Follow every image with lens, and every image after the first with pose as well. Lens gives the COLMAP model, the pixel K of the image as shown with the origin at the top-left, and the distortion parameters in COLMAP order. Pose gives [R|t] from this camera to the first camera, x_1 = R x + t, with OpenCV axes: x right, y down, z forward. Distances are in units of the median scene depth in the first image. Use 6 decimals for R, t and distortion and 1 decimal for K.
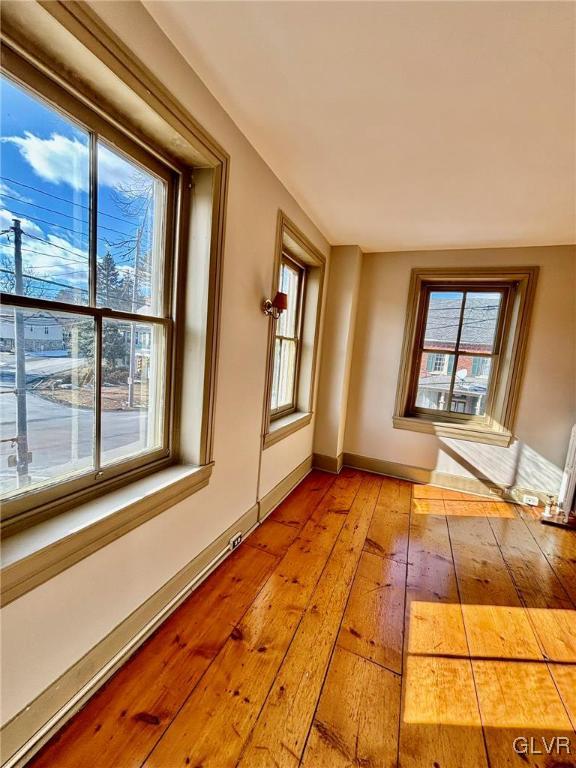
lens RADIAL K [[310.4, 0, 288.0], [0, 310.4, 384.0], [0, 0, 1]] dist [0.001312, 0.000346]
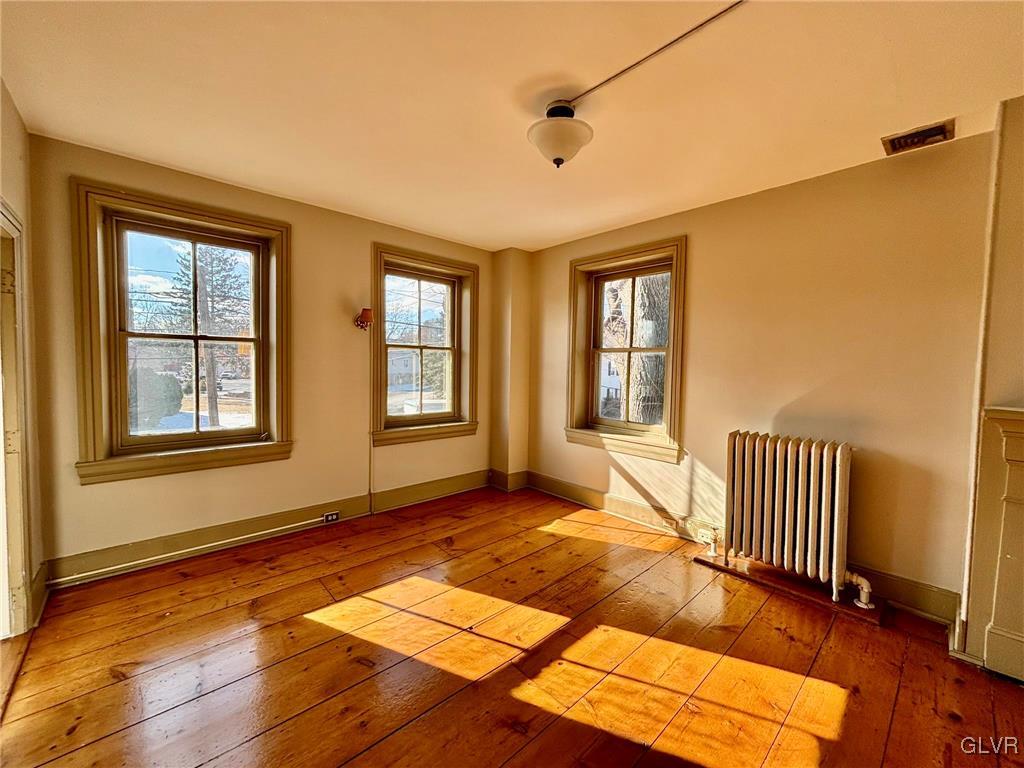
lens RADIAL K [[409.8, 0, 508.7], [0, 409.8, 380.9], [0, 0, 1]] dist [0.002728, 0.000043]
pose [[0.903563, -0.044585, -0.426129, 0.768282], [0.002745, 0.995153, -0.098300, 0.095346], [0.428446, 0.087651, 0.899306, -0.119521]]
